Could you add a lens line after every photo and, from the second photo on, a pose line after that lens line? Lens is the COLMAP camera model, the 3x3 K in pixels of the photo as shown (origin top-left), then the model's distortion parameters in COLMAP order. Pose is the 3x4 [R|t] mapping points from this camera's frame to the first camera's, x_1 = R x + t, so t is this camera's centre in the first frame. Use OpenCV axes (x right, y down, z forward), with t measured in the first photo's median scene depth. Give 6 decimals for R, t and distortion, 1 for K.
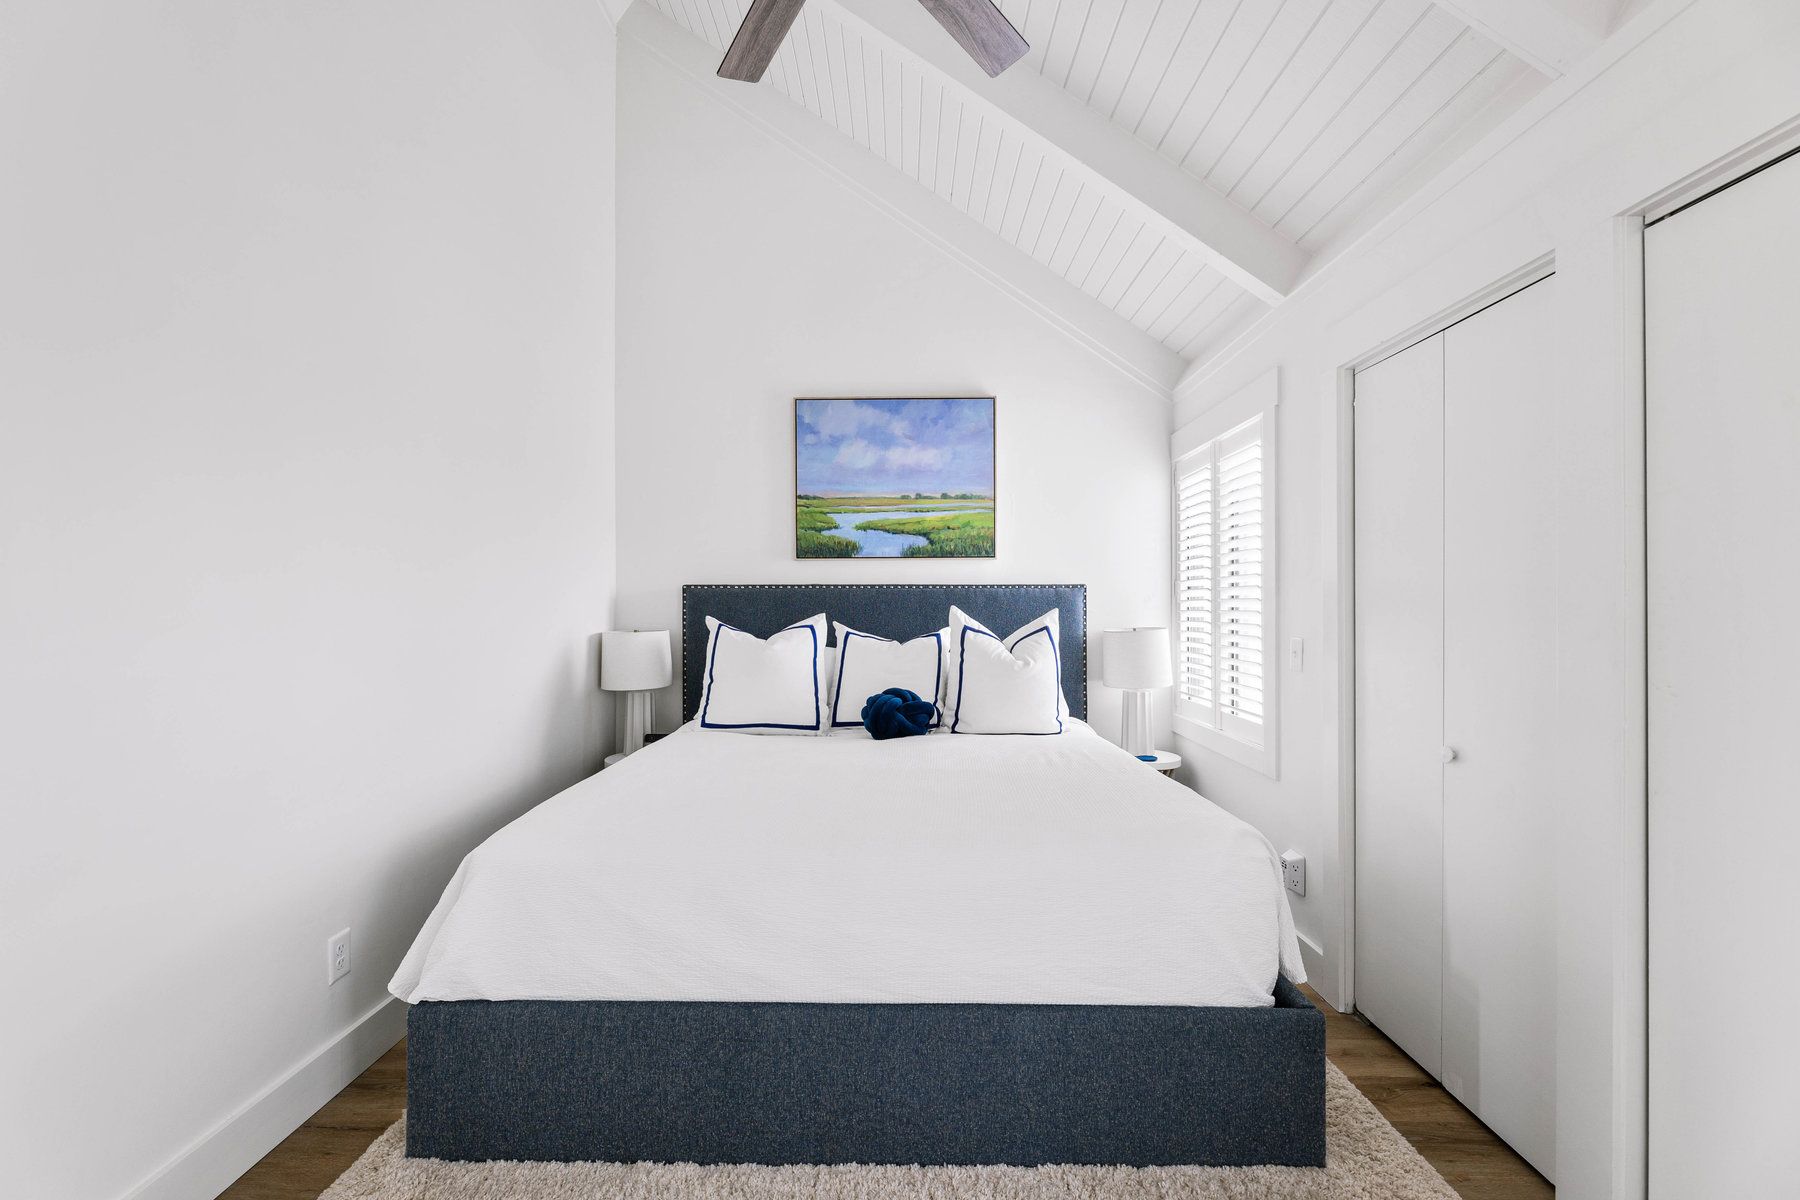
lens RADIAL K [[730.7, 0, 902.5], [0, 730.7, 601.1], [0, 0, 1]] dist [-0.001875, 0.000300]
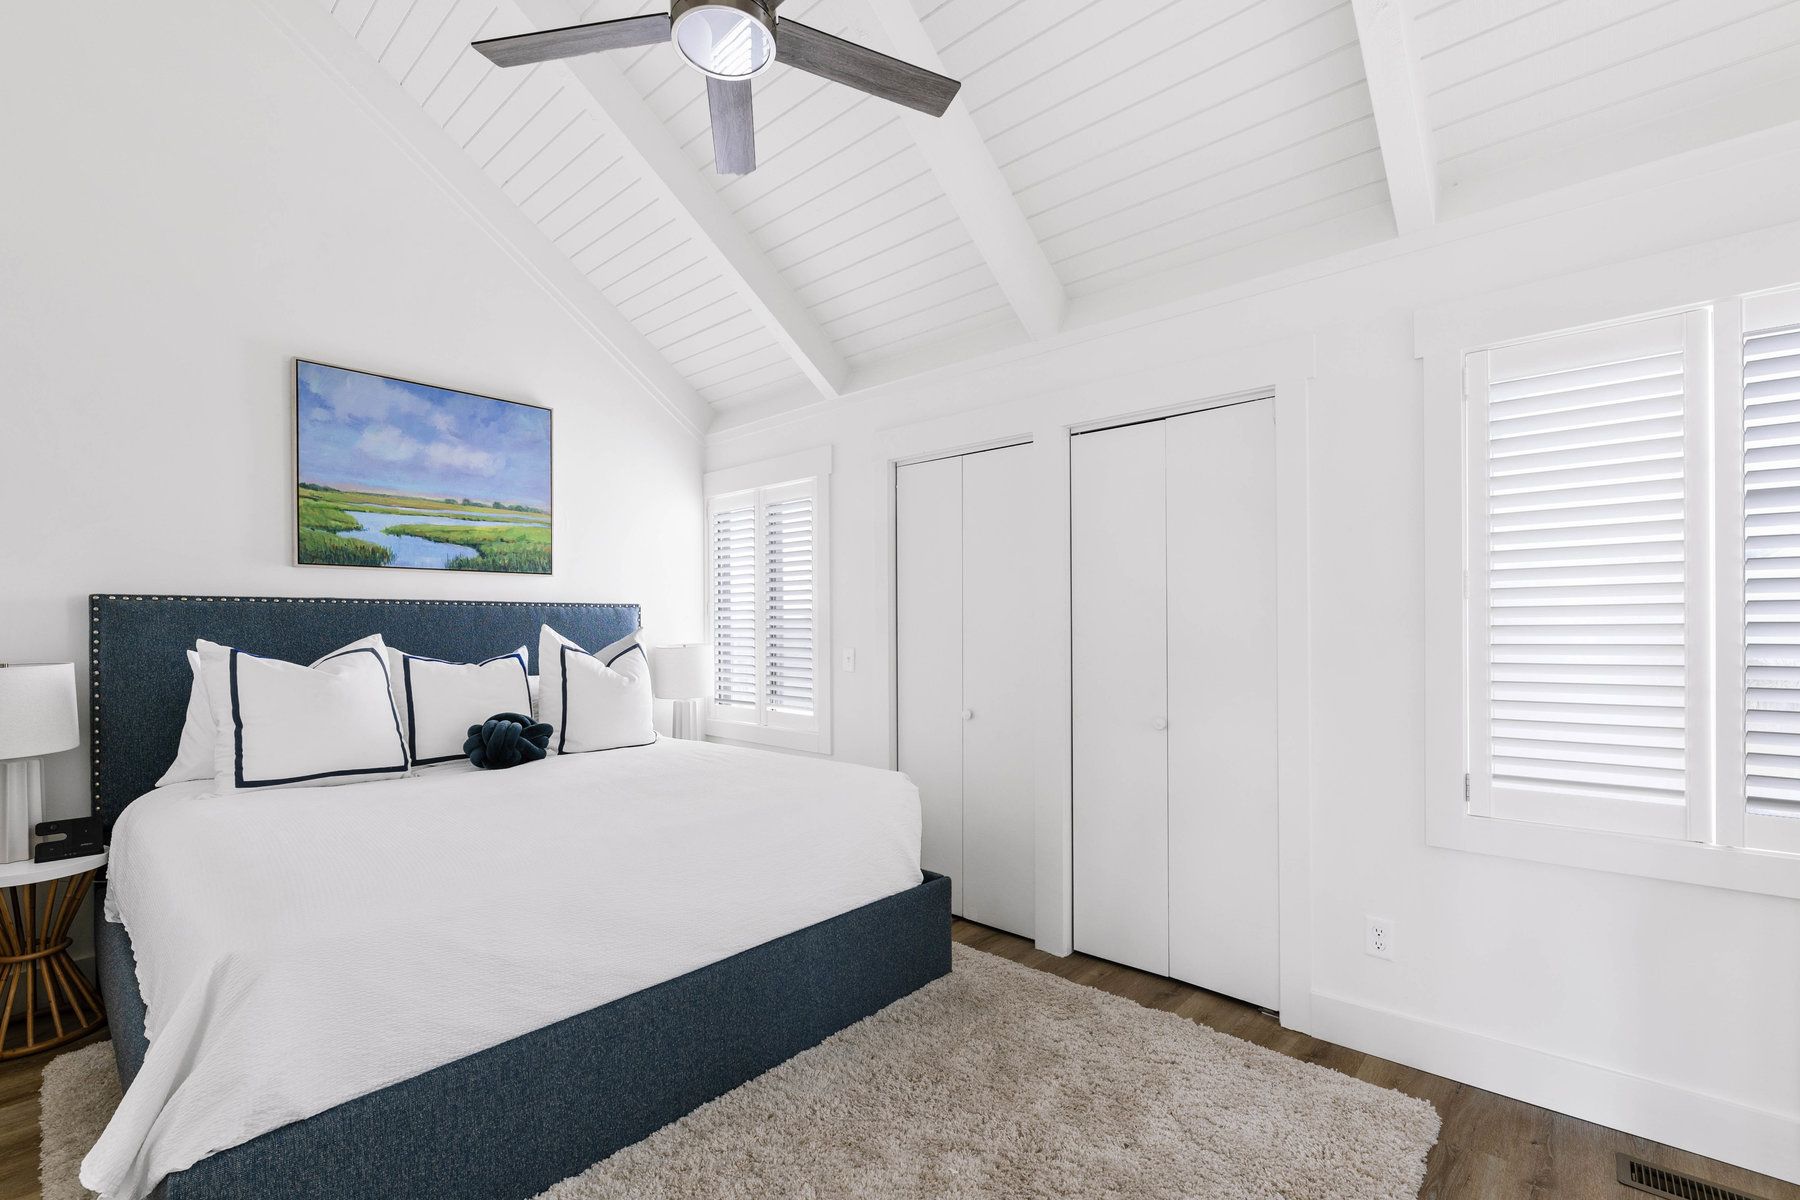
lens RADIAL K [[755.6, 0, 904.3], [0, 755.6, 616.3], [0, 0, 1]] dist [0.002657, 0.000335]
pose [[0.671121, 0.006389, 0.741320, -0.308927], [-0.004290, 0.999980, -0.004735, -0.001750], [-0.741335, -0.000003, 0.671135, -0.019802]]
